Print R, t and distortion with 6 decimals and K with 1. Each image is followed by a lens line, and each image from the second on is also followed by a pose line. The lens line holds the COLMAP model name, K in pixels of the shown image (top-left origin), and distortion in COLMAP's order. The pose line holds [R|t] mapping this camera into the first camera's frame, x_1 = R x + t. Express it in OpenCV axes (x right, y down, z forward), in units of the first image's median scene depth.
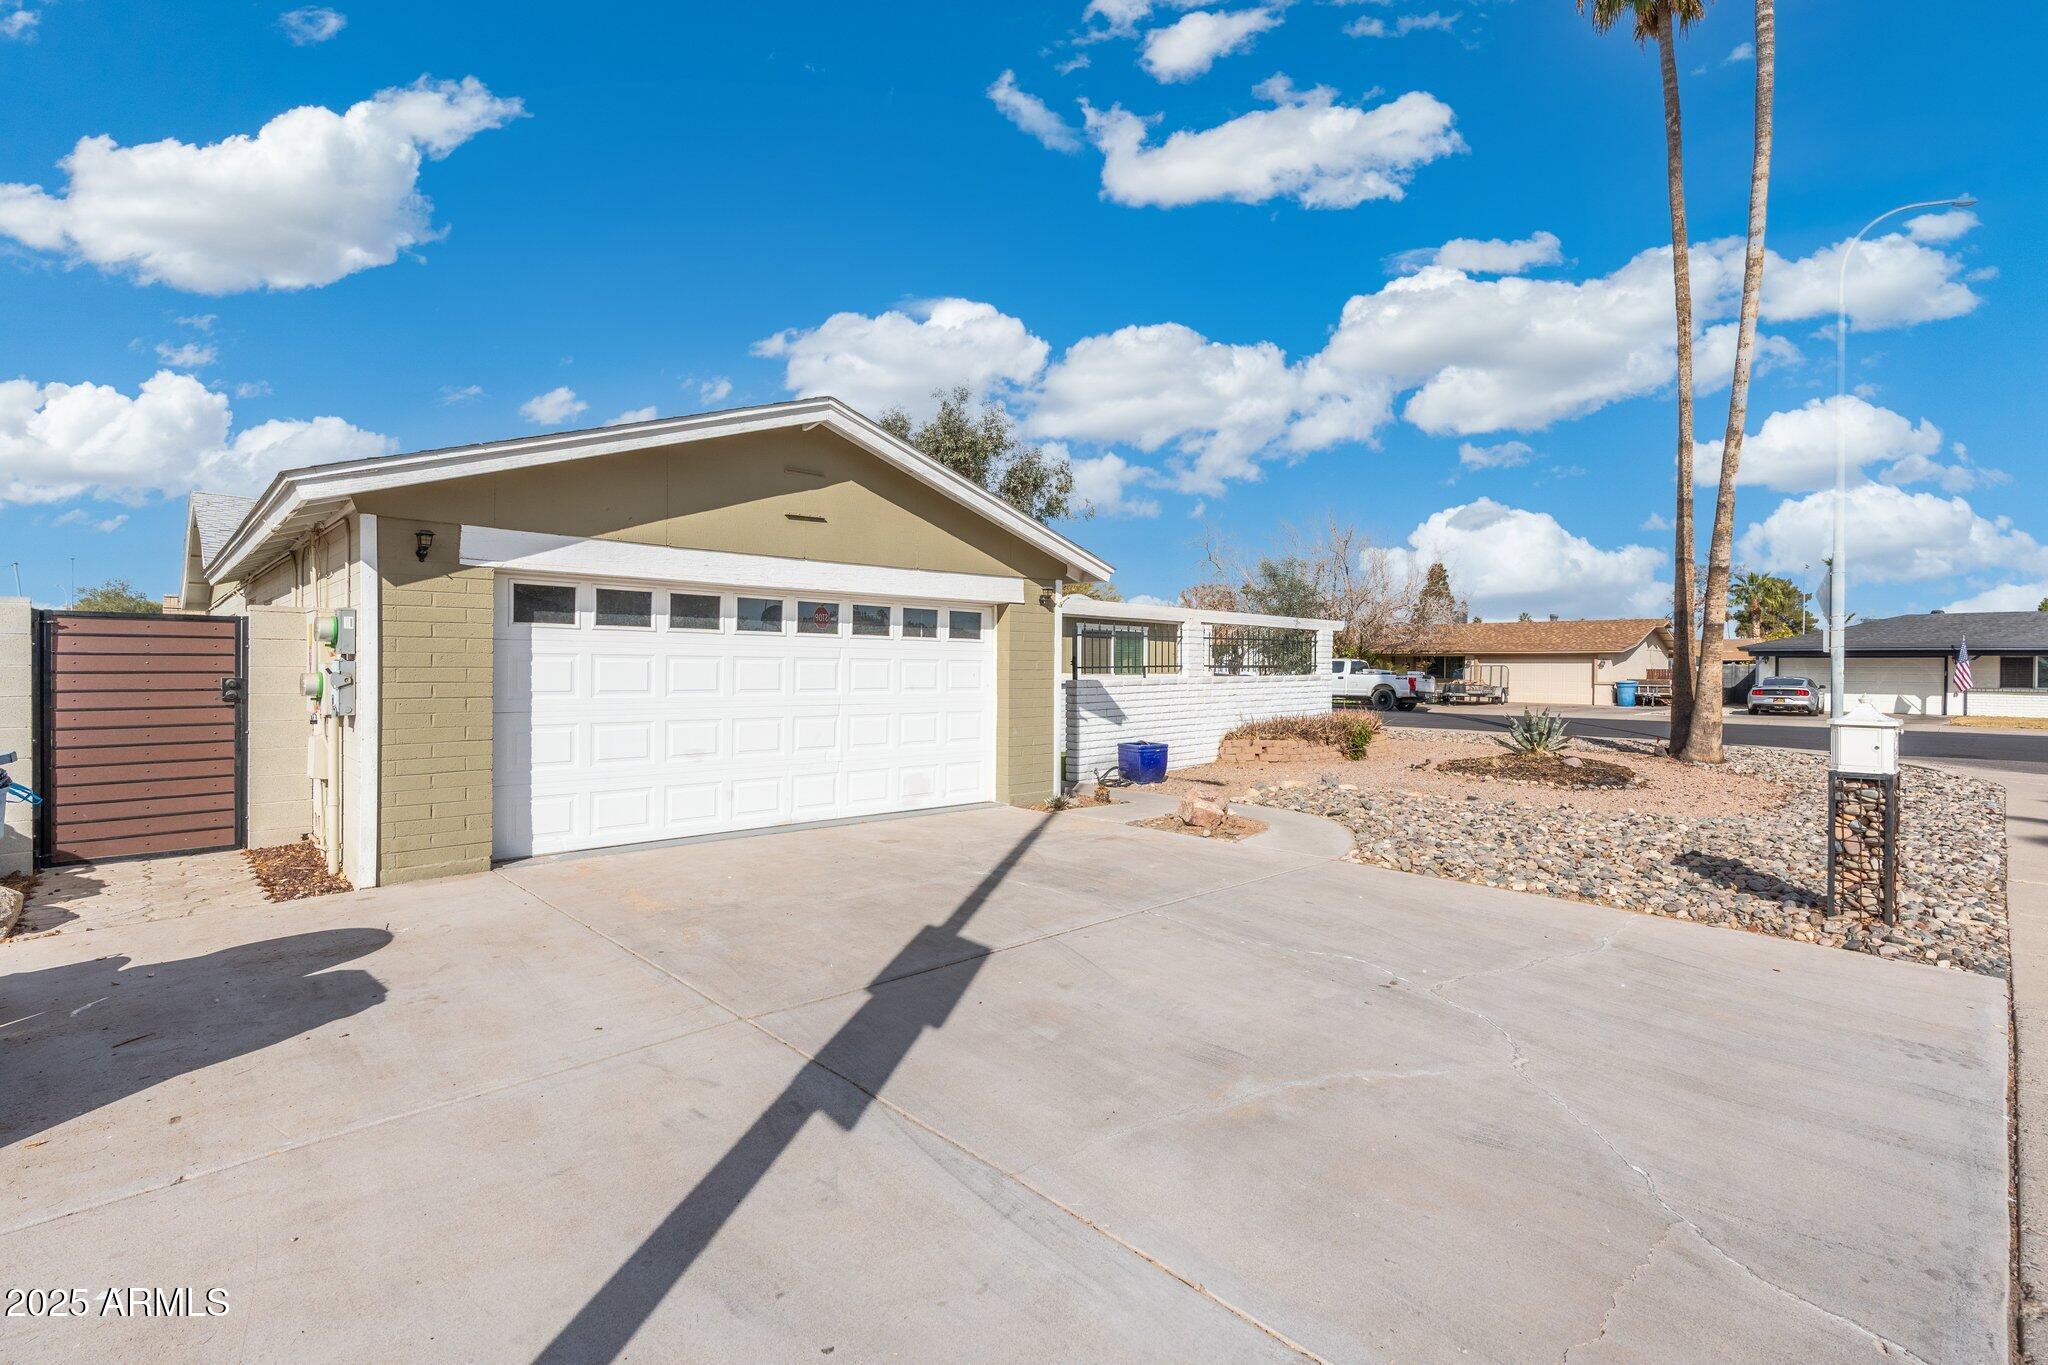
lens RADIAL K [[923.1, 0, 1026.0], [0, 923.1, 674.8], [0, 0, 1]] dist [-0.000617, -0.000158]
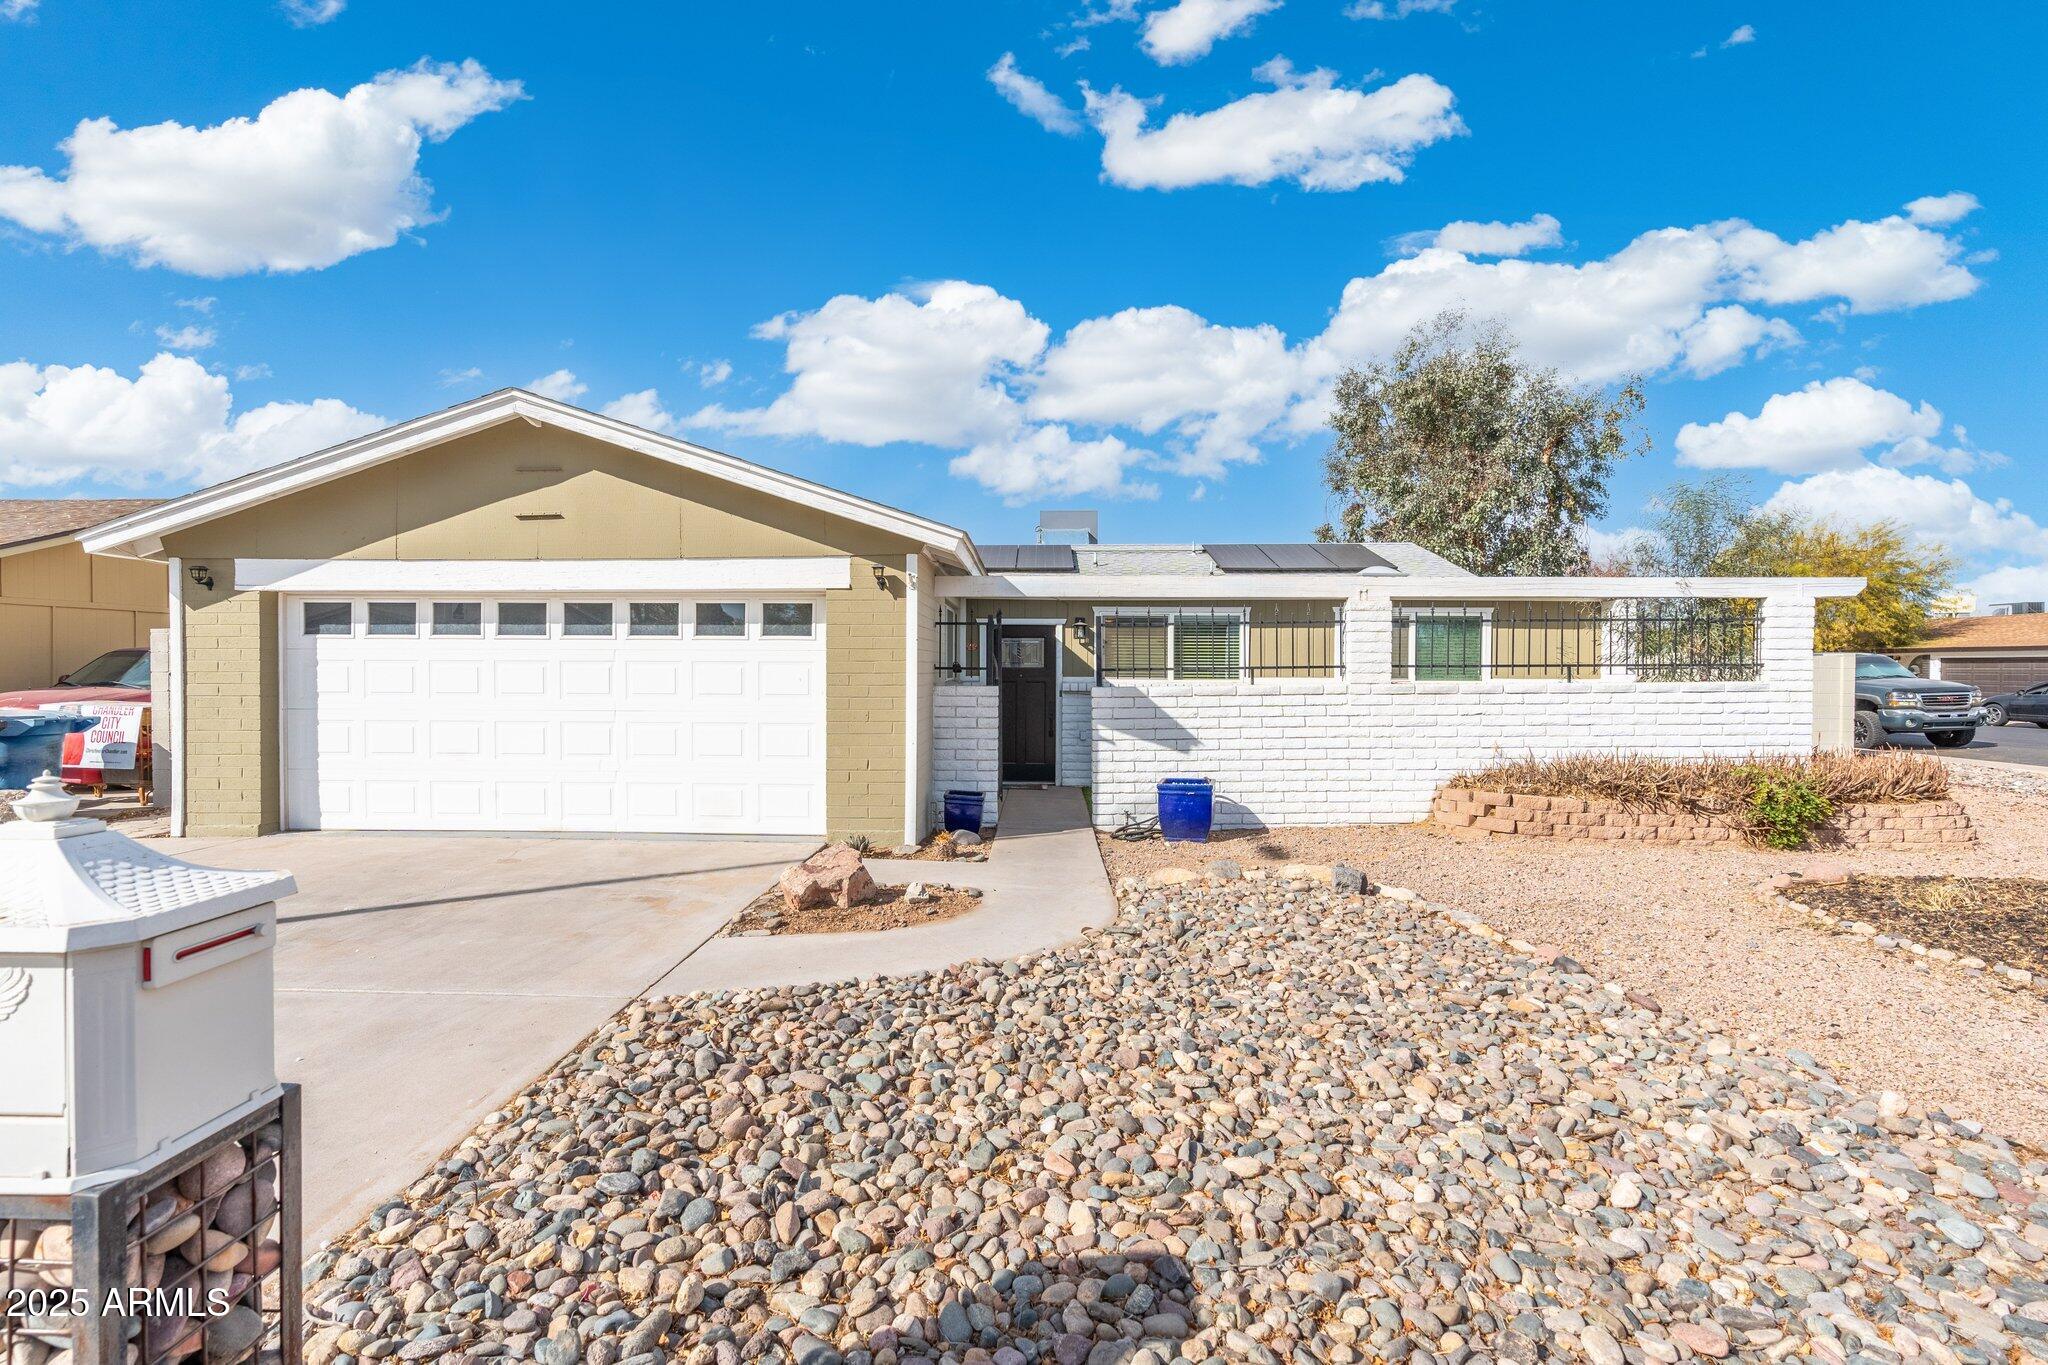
lens RADIAL K [[923.1, 0, 1026.0], [0, 923.1, 674.8], [0, 0, 1]] dist [-0.000617, -0.000158]
pose [[0.706685, -0.006415, -0.707499, 0.531828], [-0.001759, 0.999940, -0.010823, 0.004042], [0.707526, 0.008893, 0.706631, 0.444228]]
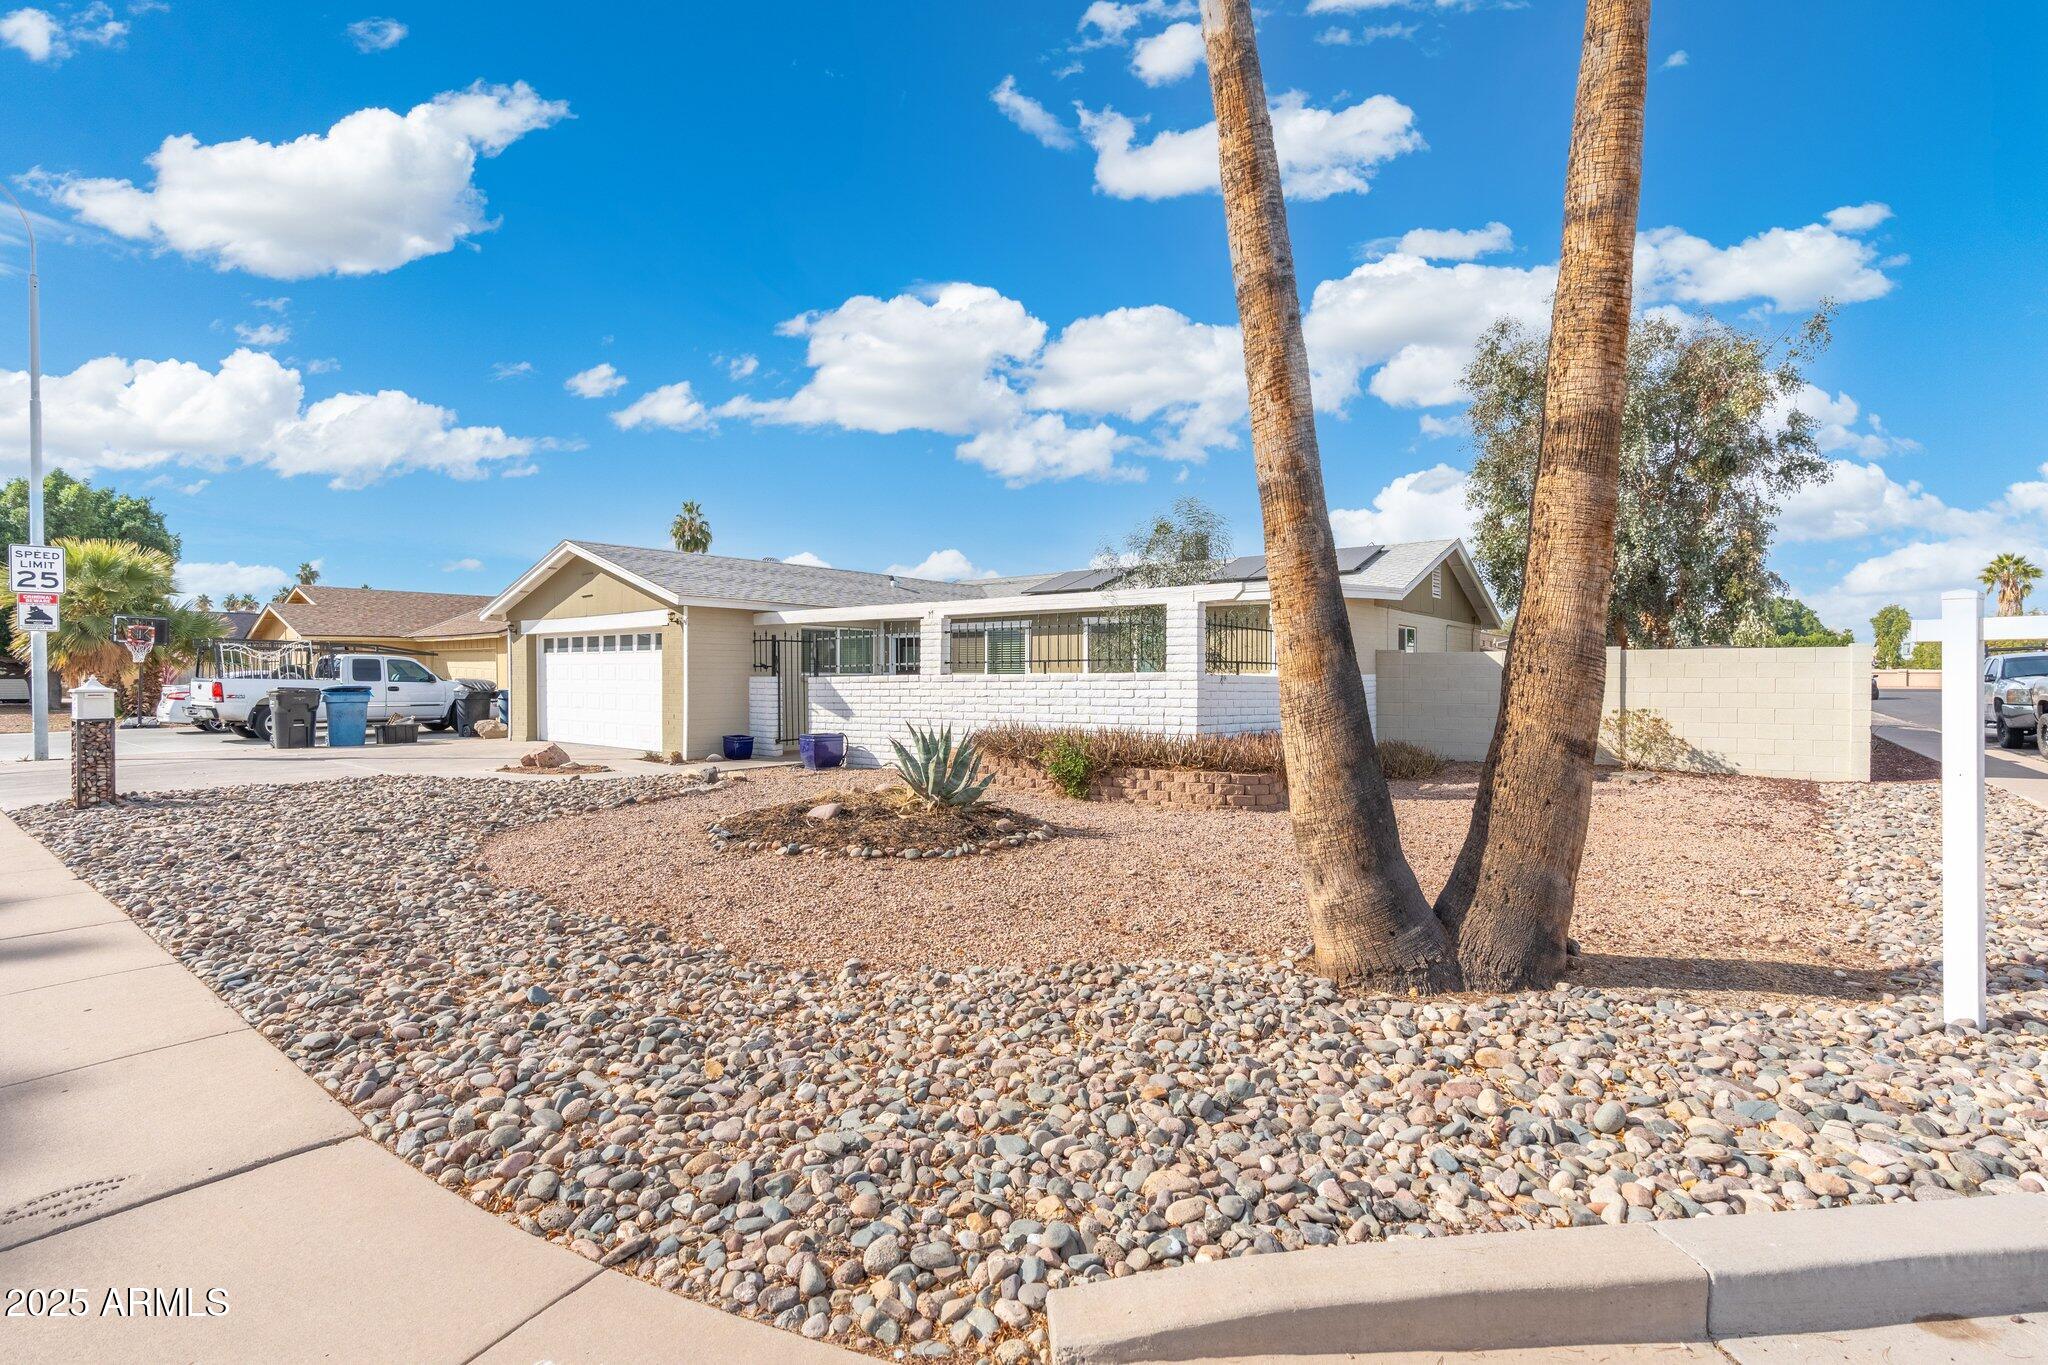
lens RADIAL K [[923.1, 0, 1026.0], [0, 923.1, 674.8], [0, 0, 1]] dist [-0.000617, -0.000158]
pose [[0.150508, -0.010848, -0.988549, 1.280692], [-0.011177, 0.999857, -0.012674, 0.014767], [0.988546, 0.012957, 0.150365, 1.090340]]
